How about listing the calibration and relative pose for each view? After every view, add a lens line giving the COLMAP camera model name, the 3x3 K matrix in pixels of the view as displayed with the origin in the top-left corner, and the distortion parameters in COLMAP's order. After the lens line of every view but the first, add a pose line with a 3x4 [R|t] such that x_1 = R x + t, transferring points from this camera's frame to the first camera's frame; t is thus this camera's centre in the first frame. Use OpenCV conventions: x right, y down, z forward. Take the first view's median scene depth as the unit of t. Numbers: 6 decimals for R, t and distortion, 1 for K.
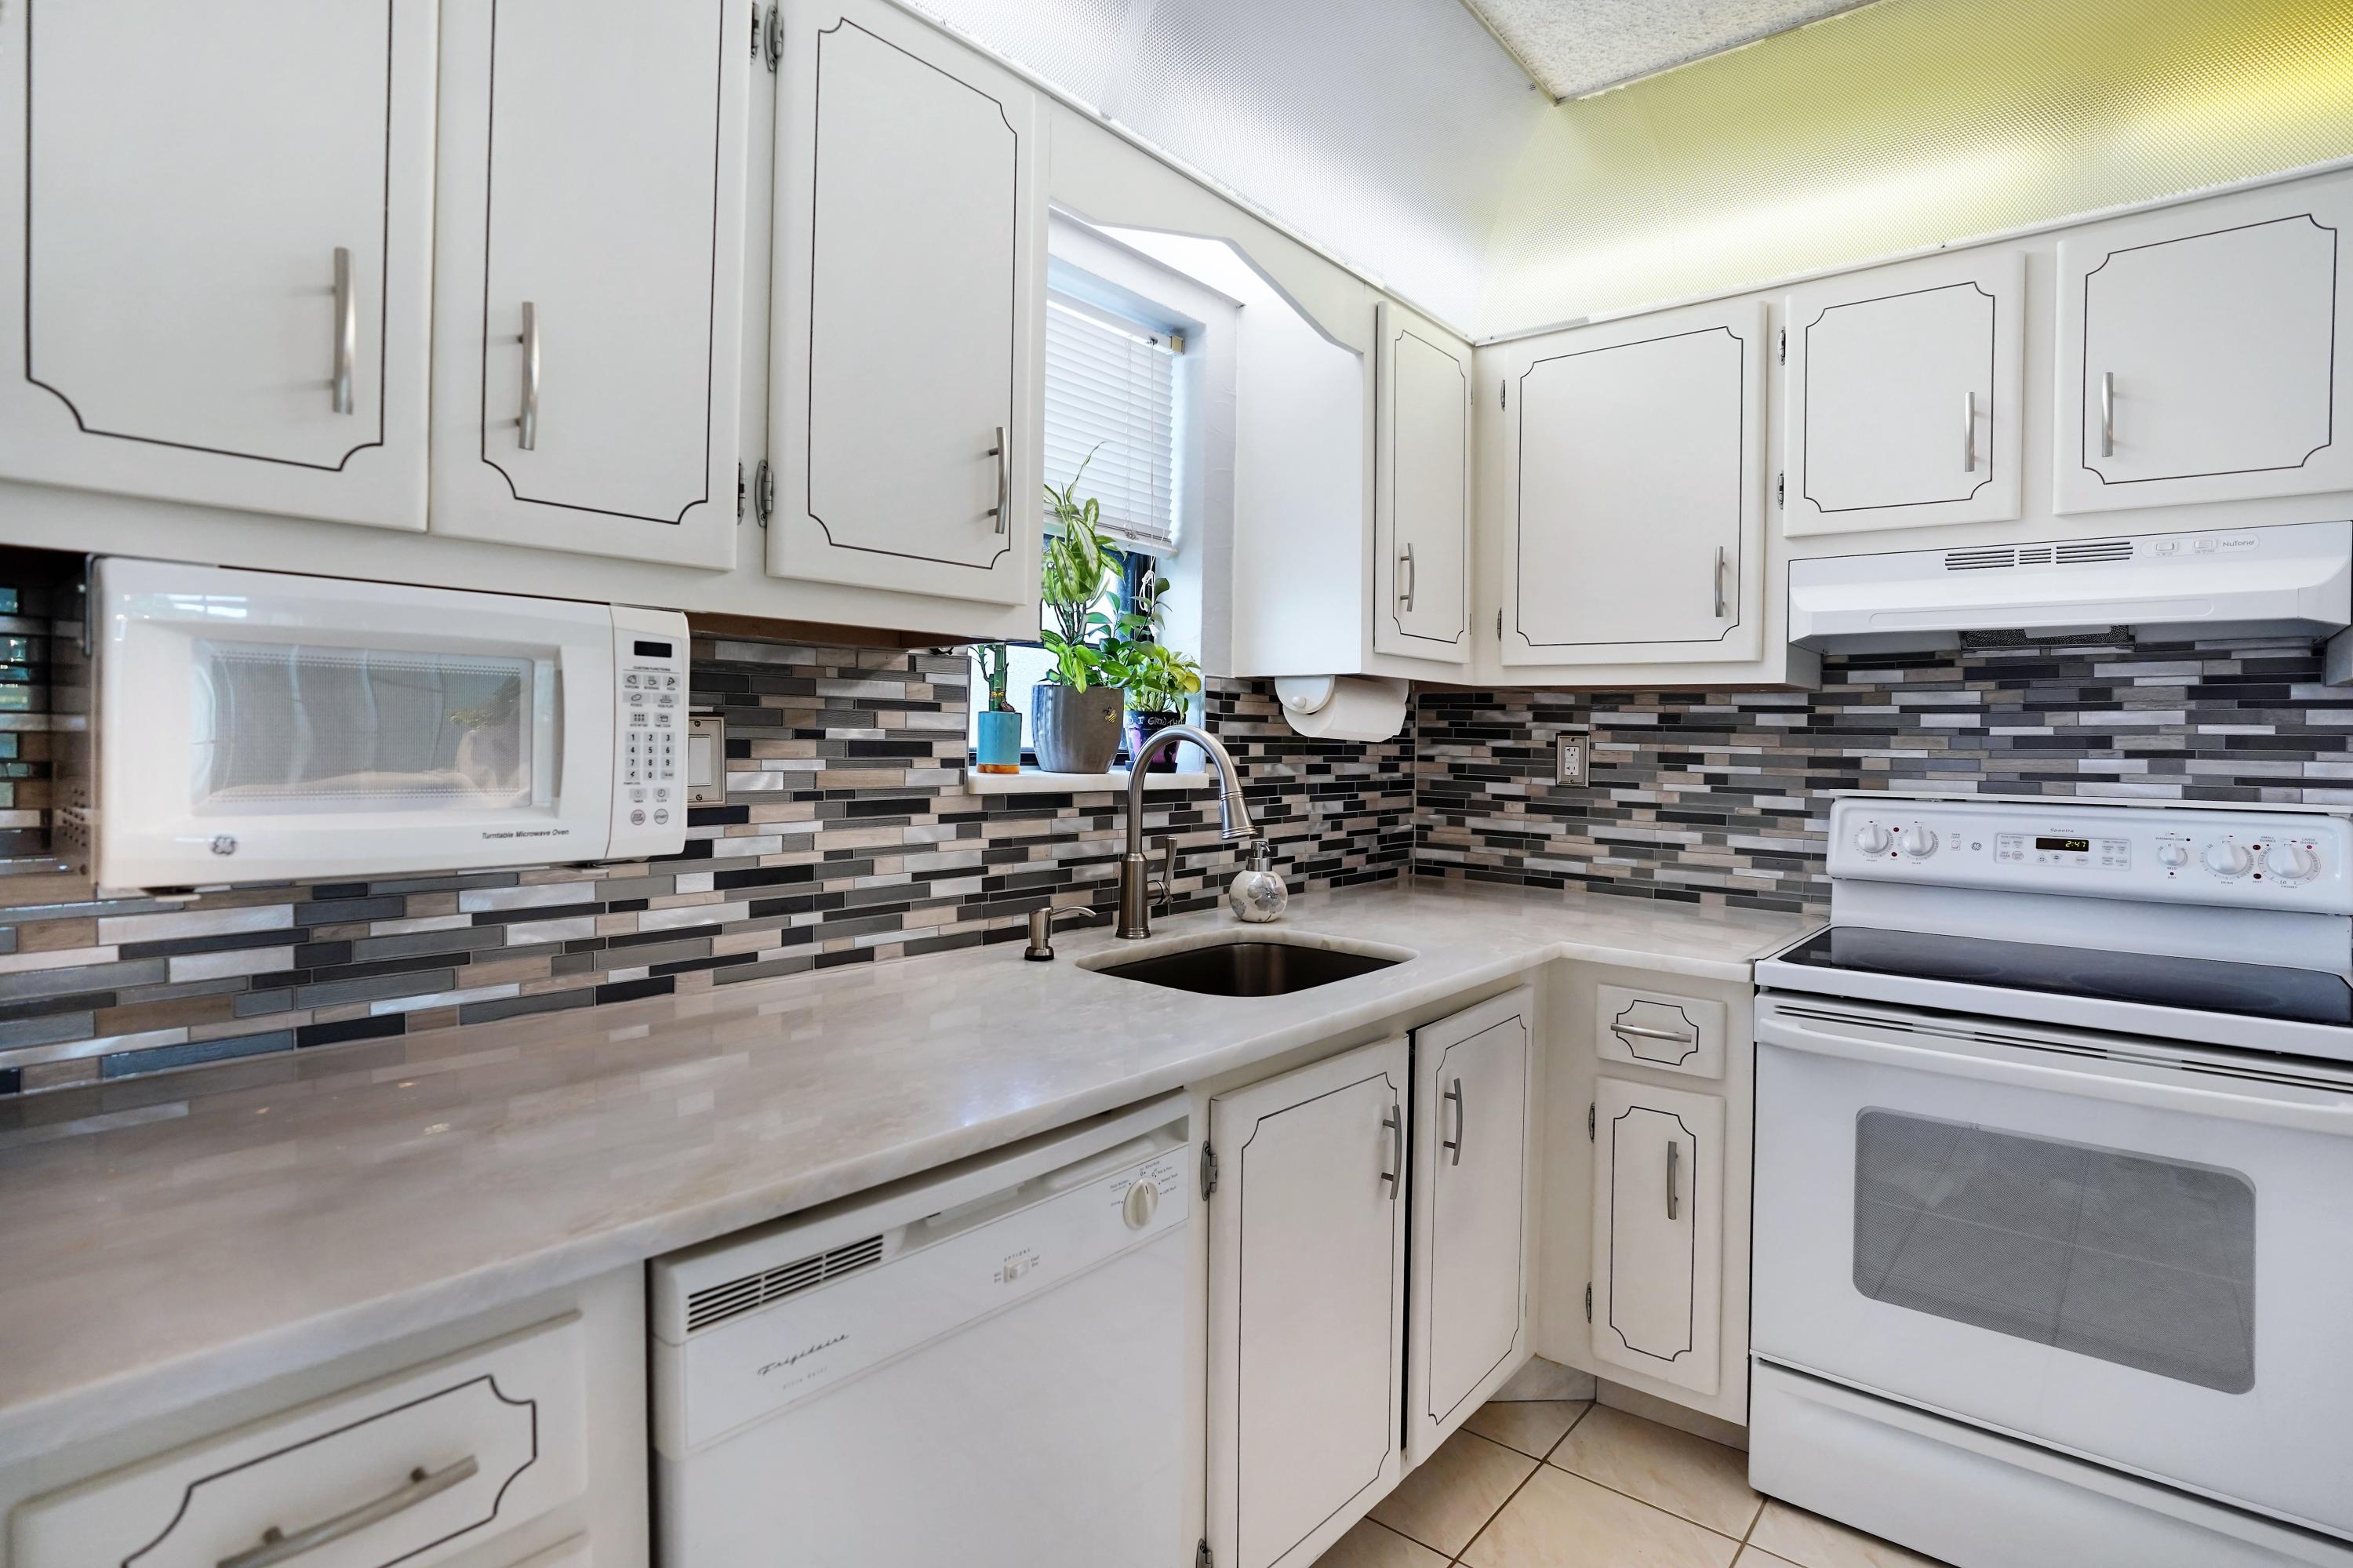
lens RADIAL K [[1194.2, 0, 1165.3], [0, 1194.2, 781.0], [0, 0, 1]] dist [-0.051867, 0.023110]
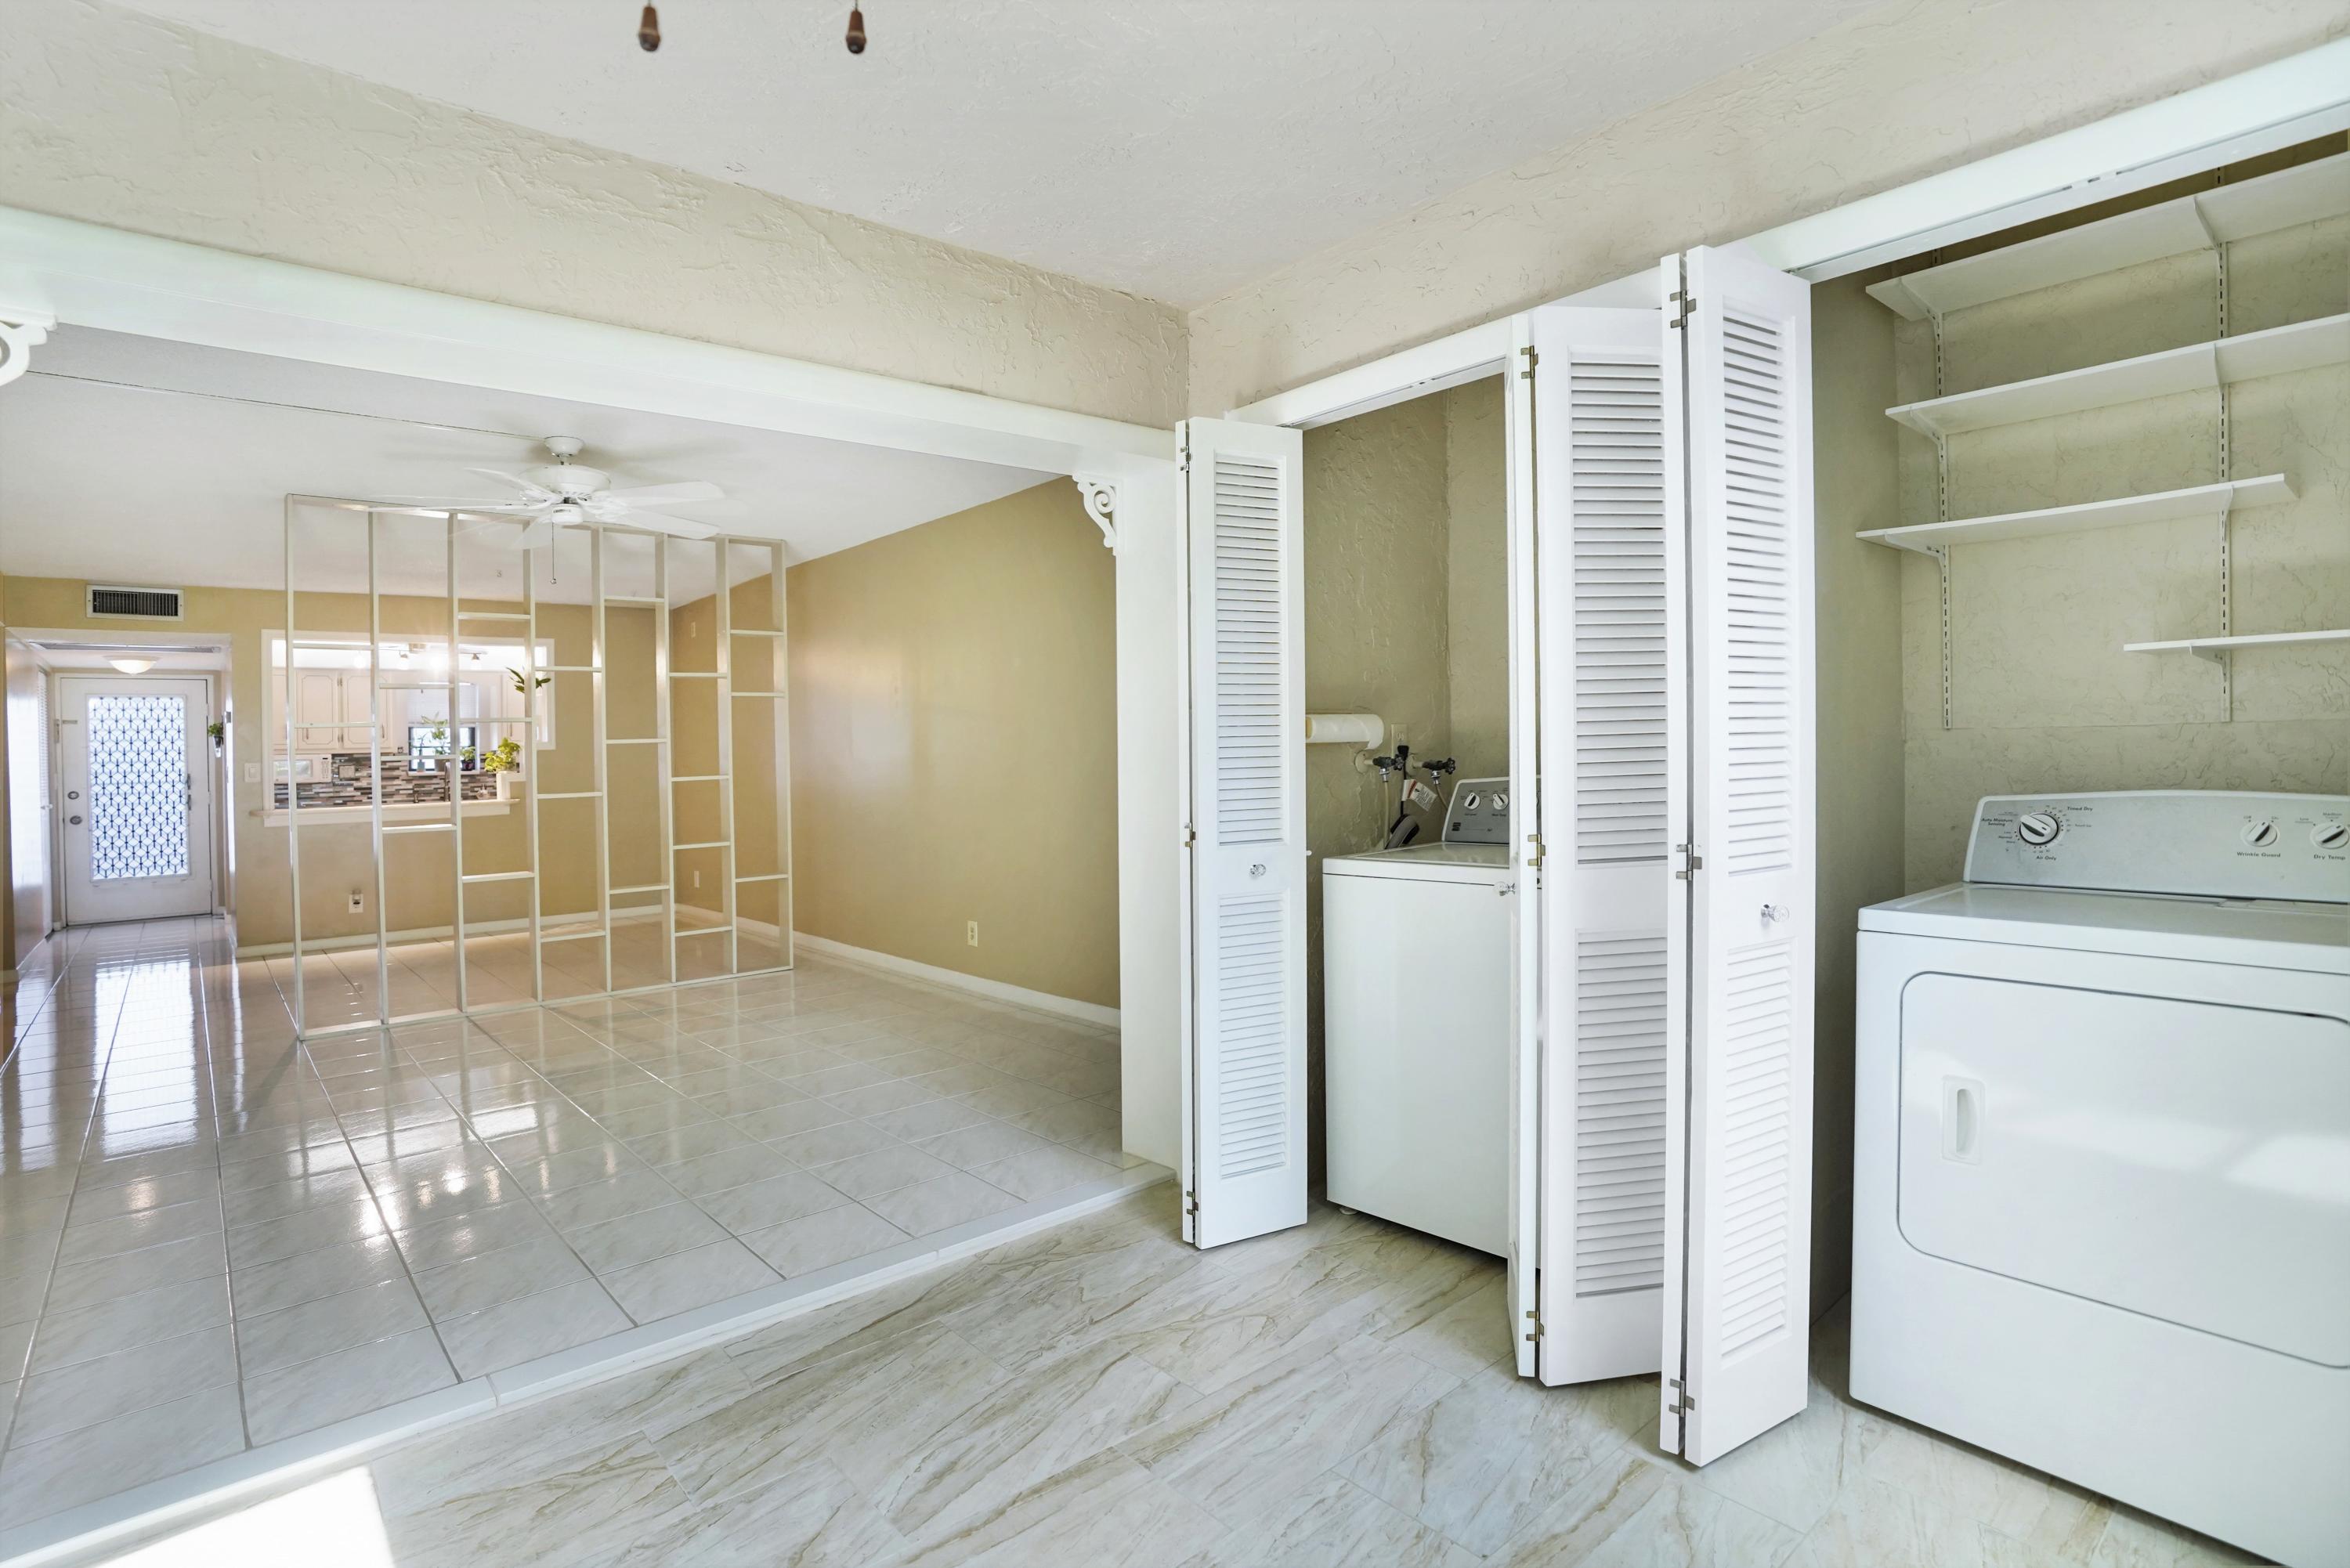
lens RADIAL K [[1192.6, 0, 1166.9], [0, 1192.6, 772.3], [0, 0, 1]] dist [-0.051867, 0.023110]
pose [[0.985472, -0.046845, -0.163251, 4.326376], [0.043226, 0.998736, -0.025653, 0.293305], [0.164246, 0.018224, 0.986251, -3.958650]]
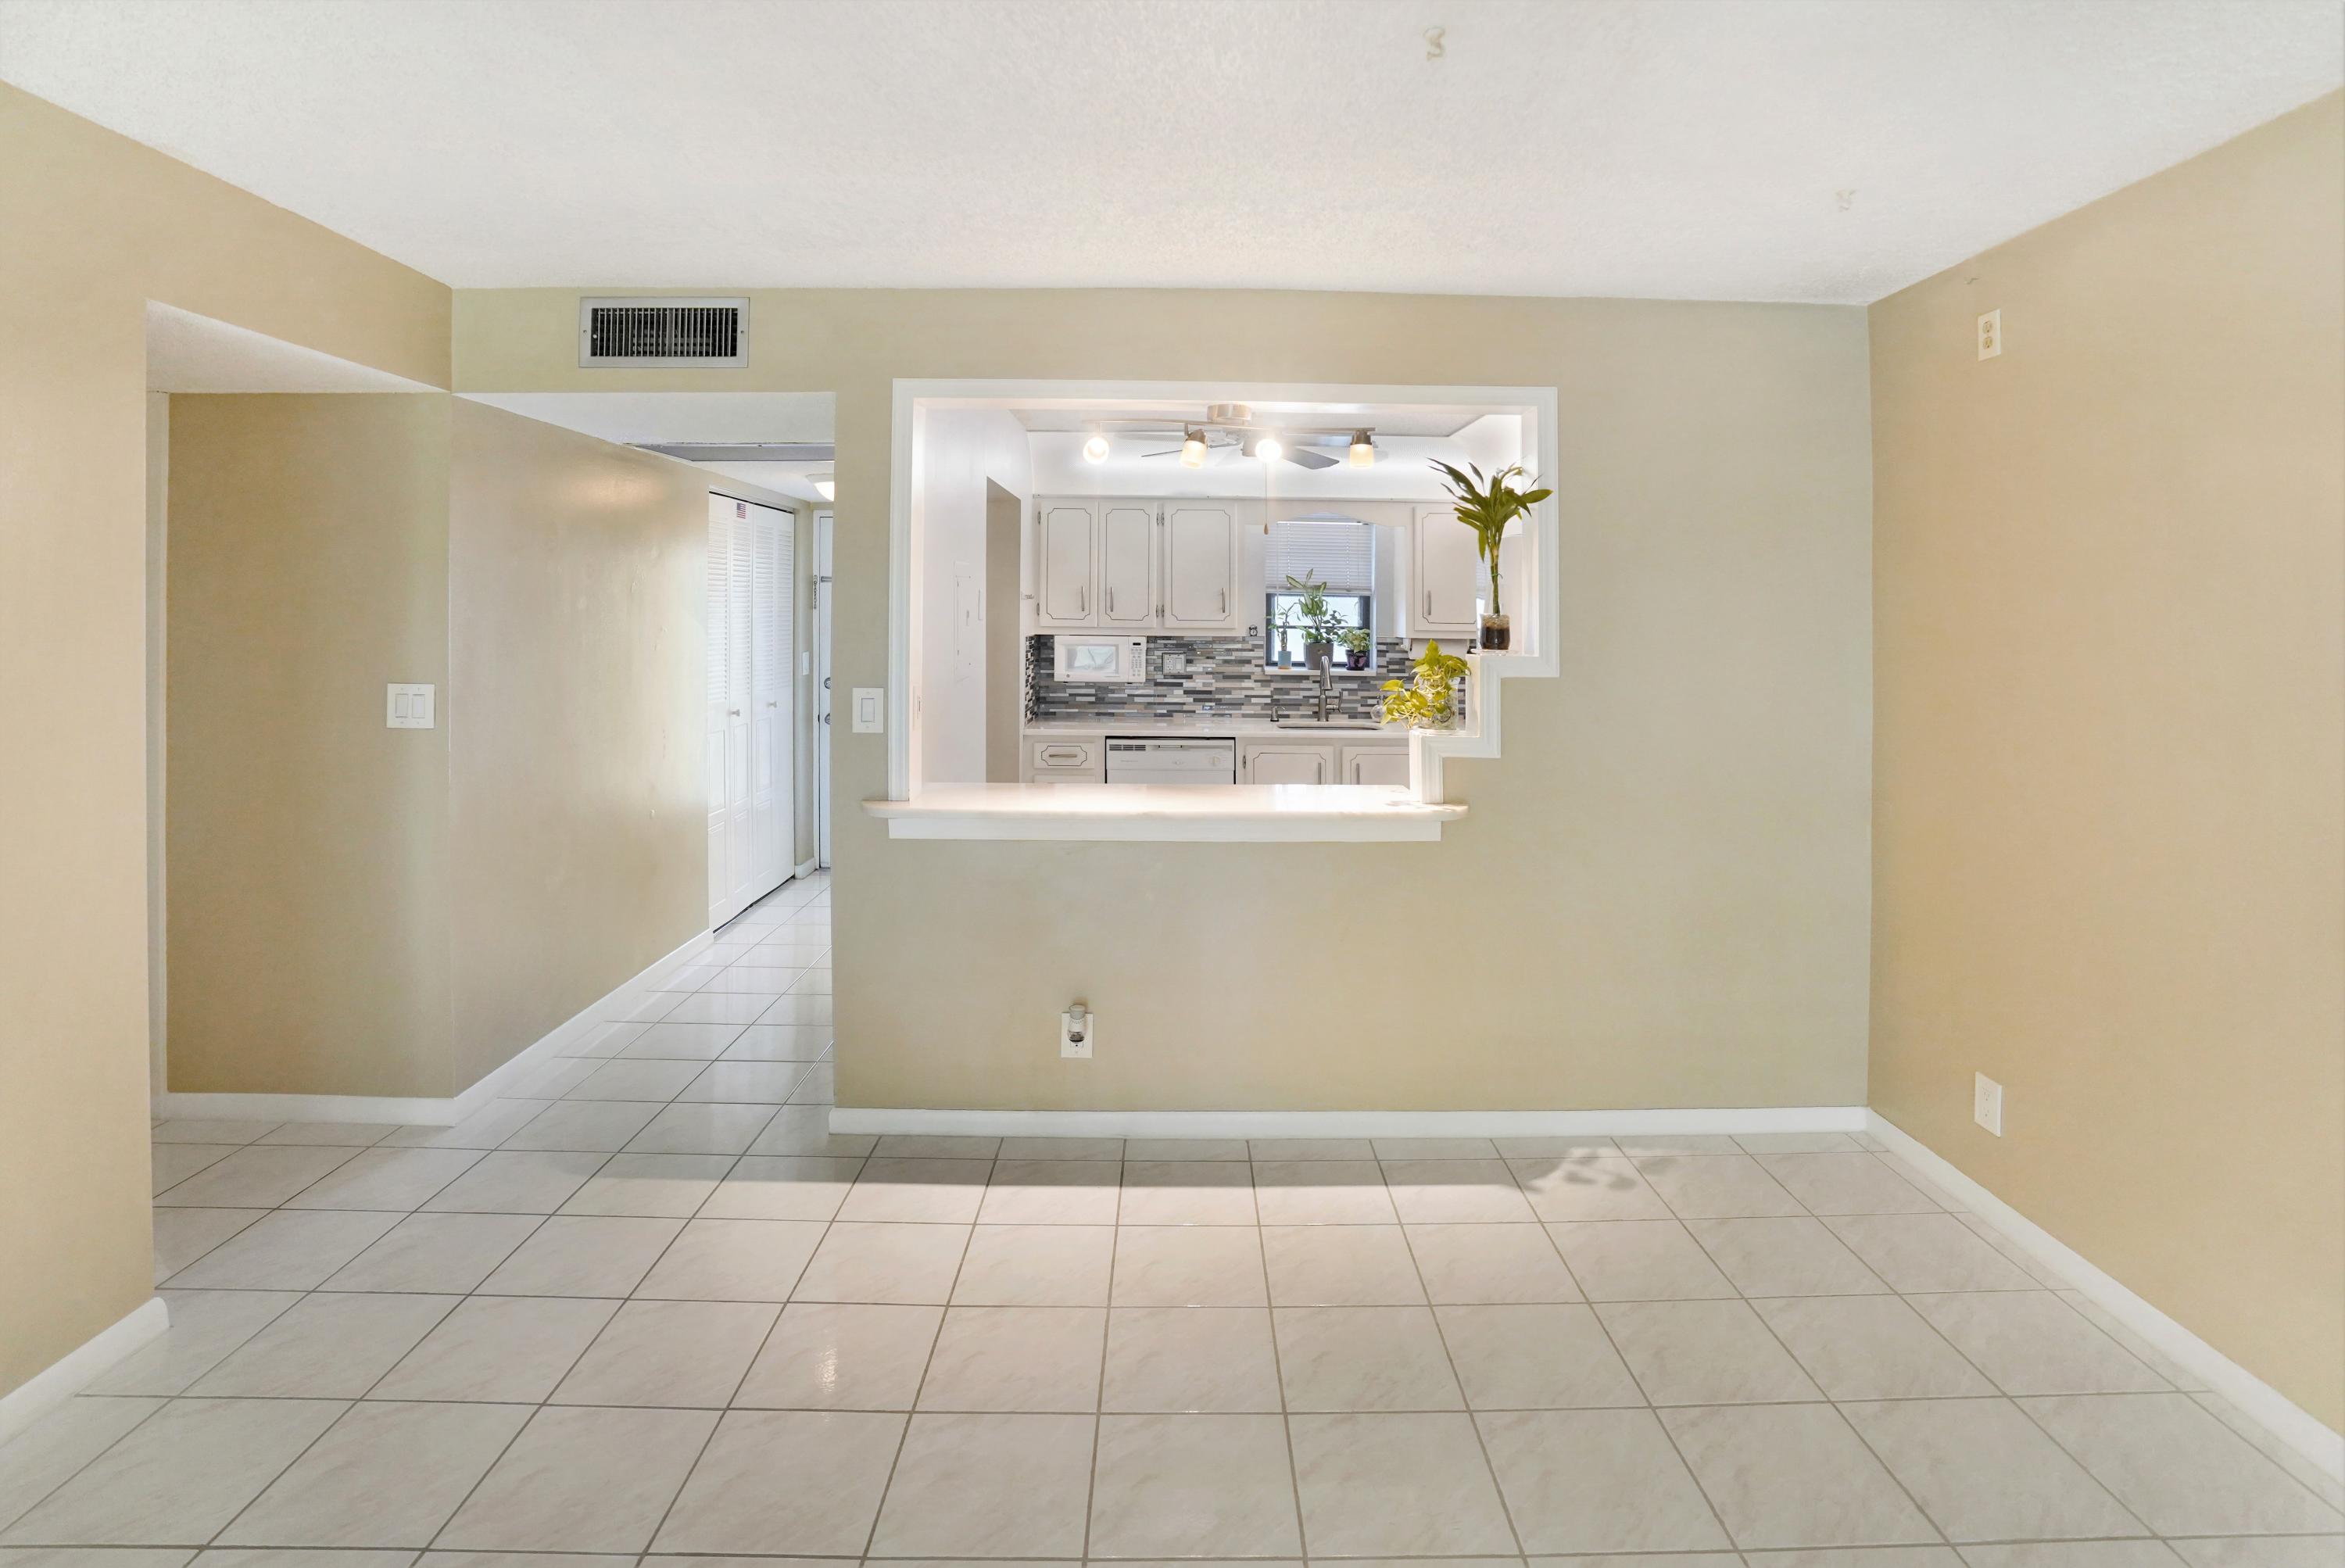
lens RADIAL K [[1197.9, 0, 1186.3], [0, 1197.9, 621.2], [0, 0, 1]] dist [-0.040374, 0.002070]
pose [[0.652305, -0.002738, -0.757951, 2.229175], [-0.028274, 0.999210, -0.027943, -0.038266], [0.757429, 0.039657, 0.651712, -1.382215]]
